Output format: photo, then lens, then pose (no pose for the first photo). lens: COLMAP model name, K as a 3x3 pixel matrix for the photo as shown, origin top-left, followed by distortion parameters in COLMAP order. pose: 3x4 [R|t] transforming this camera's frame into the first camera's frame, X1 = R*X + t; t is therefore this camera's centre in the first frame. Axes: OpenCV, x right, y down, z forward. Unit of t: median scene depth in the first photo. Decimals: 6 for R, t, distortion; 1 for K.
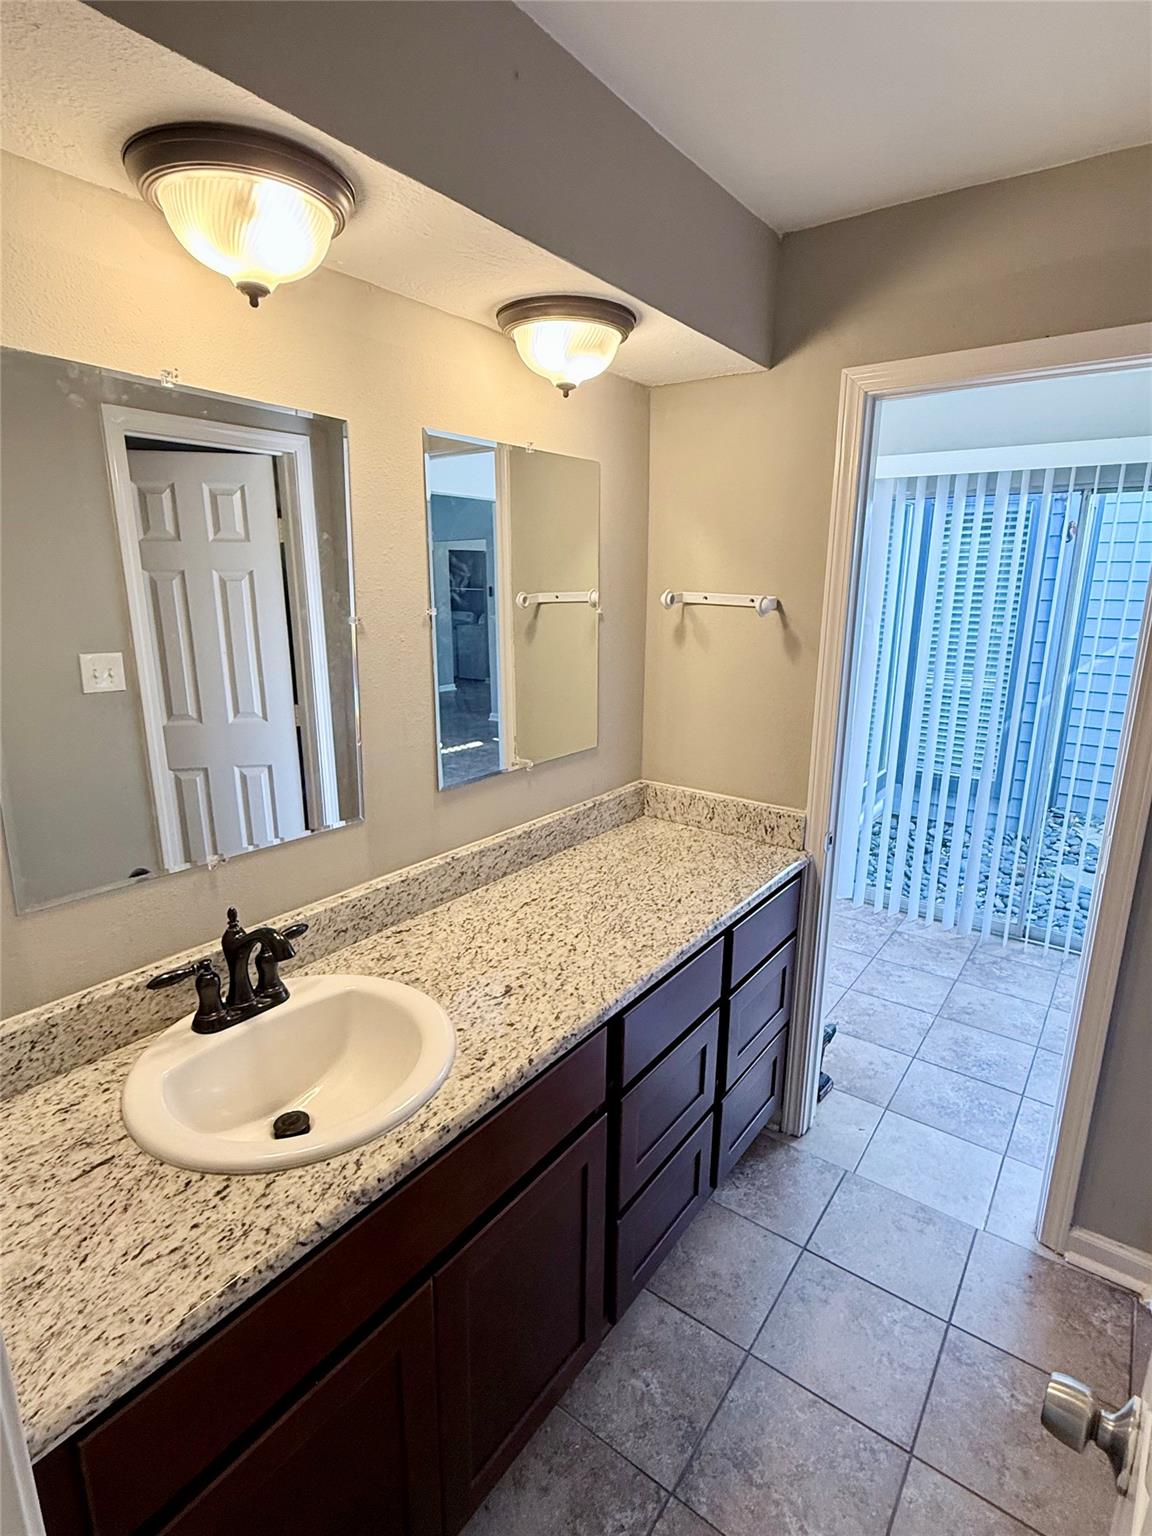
lens RADIAL K [[779.5, 0, 576.0], [0, 779.5, 768.0], [0, 0, 1]] dist [-0.000899, -0.000080]
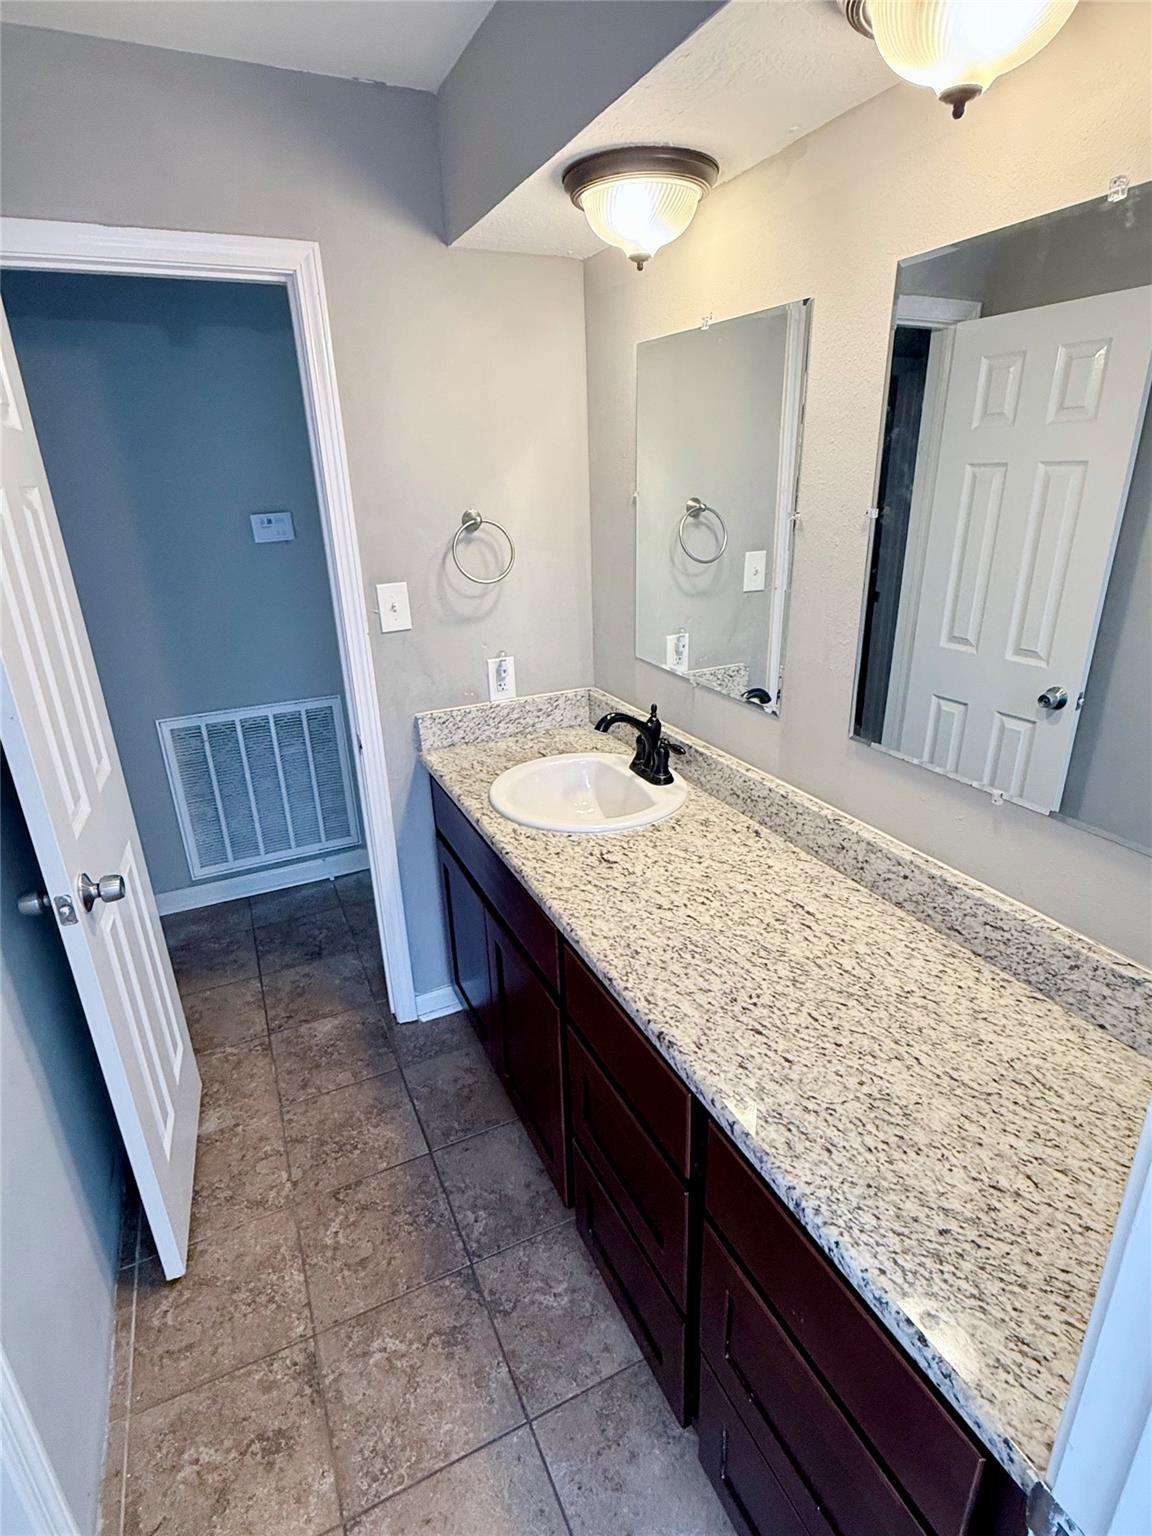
lens RADIAL K [[779.5, 0, 576.0], [0, 779.5, 768.0], [0, 0, 1]] dist [-0.000899, -0.000080]
pose [[-0.474230, 0.321788, -0.819487, 0.677176], [-0.186195, 0.873099, 0.450589, -0.271570], [0.860487, 0.366267, -0.354135, 1.104648]]
